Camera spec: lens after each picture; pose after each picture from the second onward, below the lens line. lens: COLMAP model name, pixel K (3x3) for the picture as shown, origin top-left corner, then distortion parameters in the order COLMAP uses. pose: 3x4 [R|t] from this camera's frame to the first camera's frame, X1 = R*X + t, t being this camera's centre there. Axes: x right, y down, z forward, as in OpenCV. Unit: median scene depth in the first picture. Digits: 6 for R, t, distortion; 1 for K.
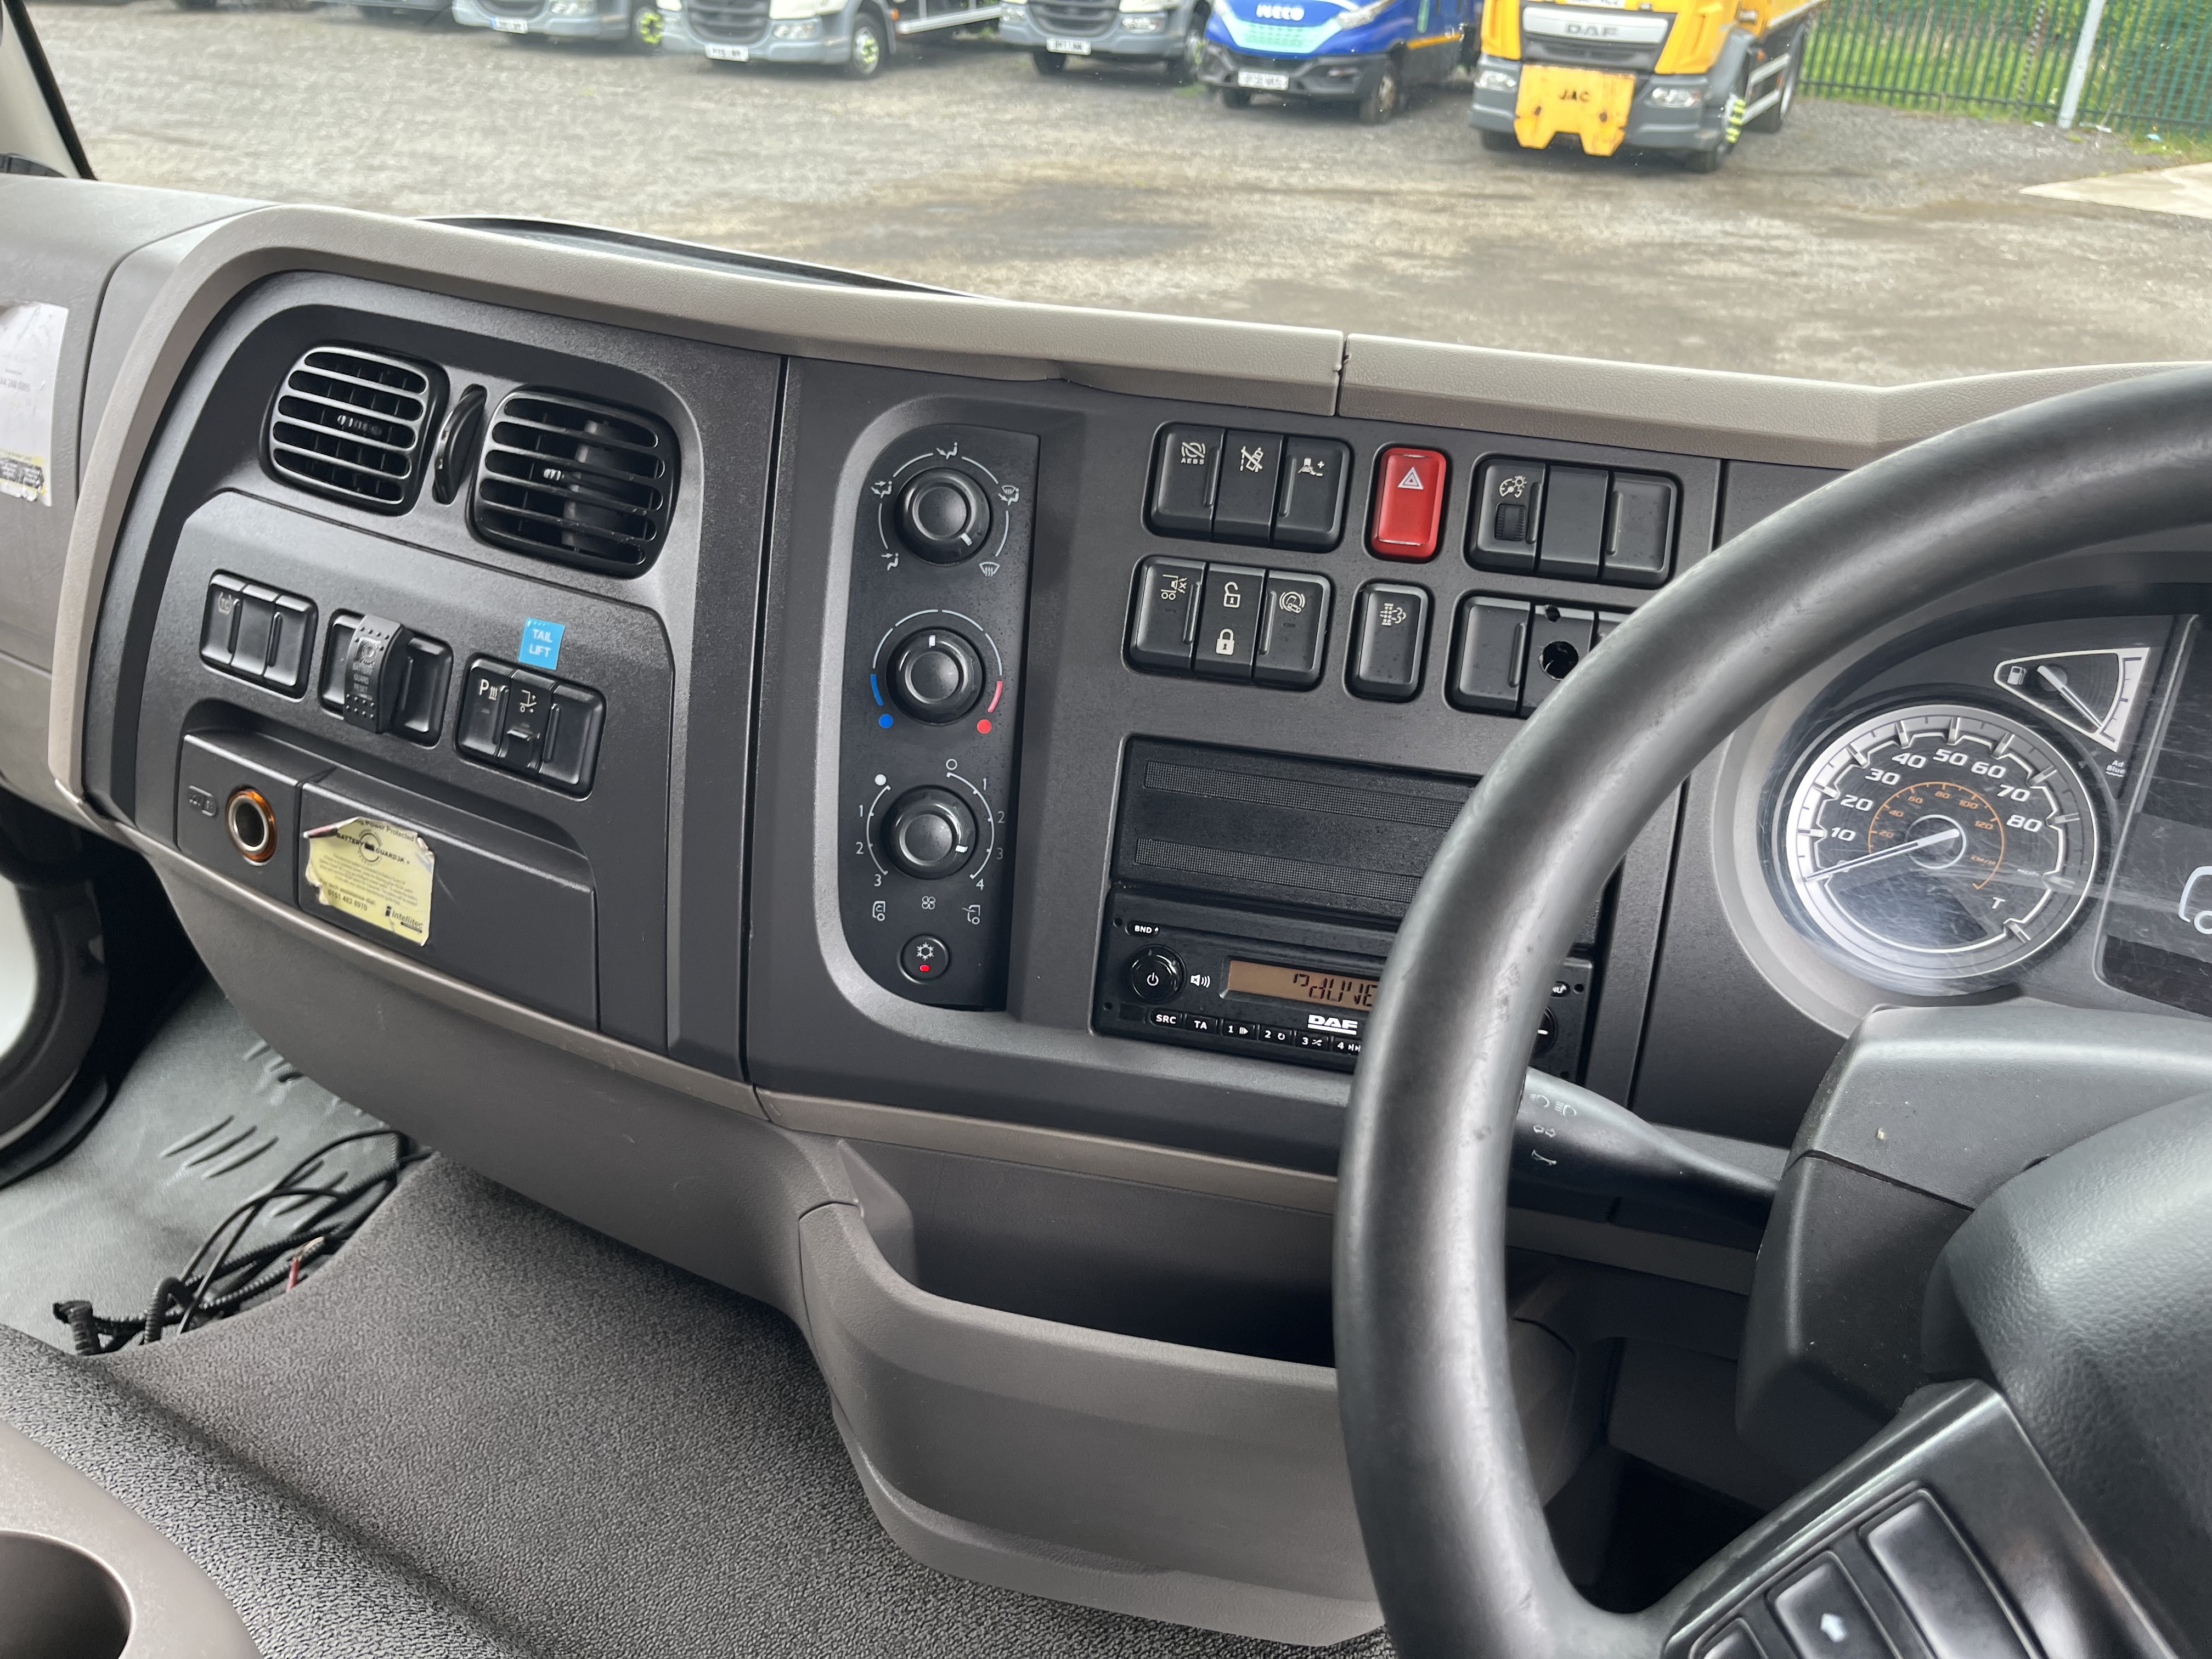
lens RADIAL K [[1665.0, 0, 1117.4], [0, 1665.0, 823.9], [0, 0, 1]] dist [0.061572, -0.085970]
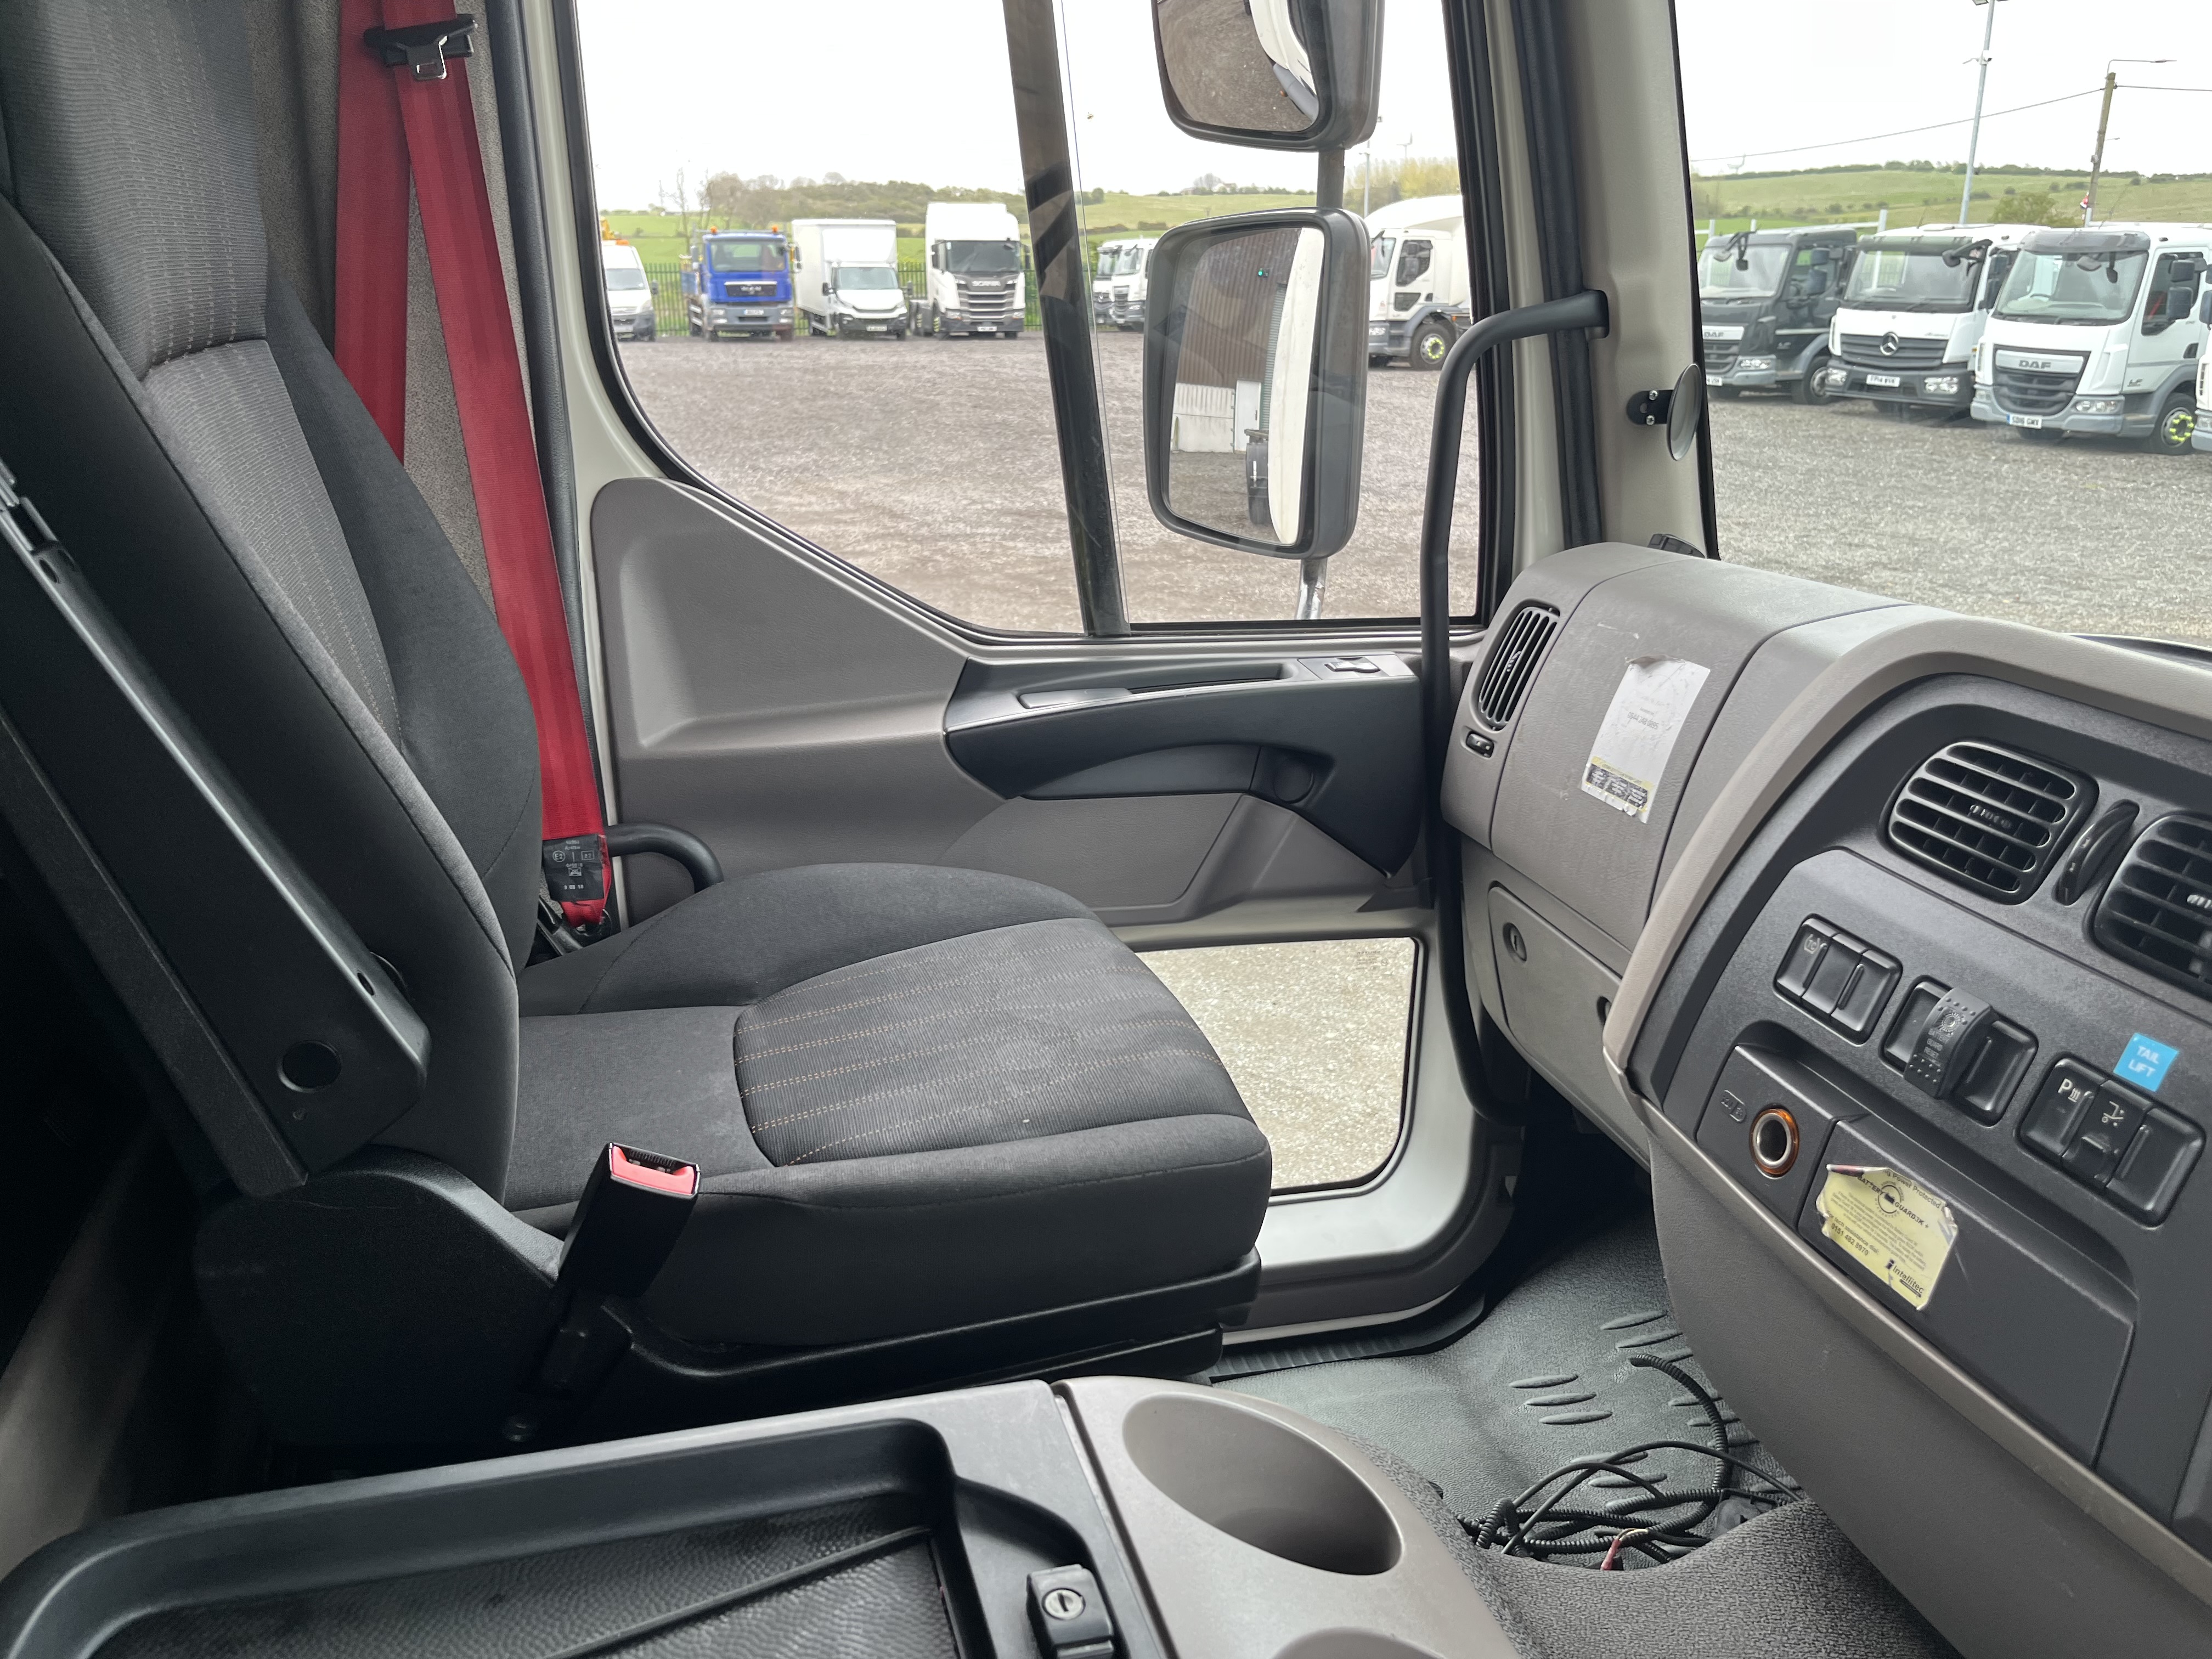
lens RADIAL K [[1676.3, 0, 1103.6], [0, 1676.3, 801.6], [0, 0, 1]] dist [0.000014, -0.004733]
pose [[0.697748, 0.174114, -0.694861, -0.102611], [-0.318916, 0.944082, -0.083679, 0.023176], [0.641436, 0.279990, 0.714259, -0.125450]]
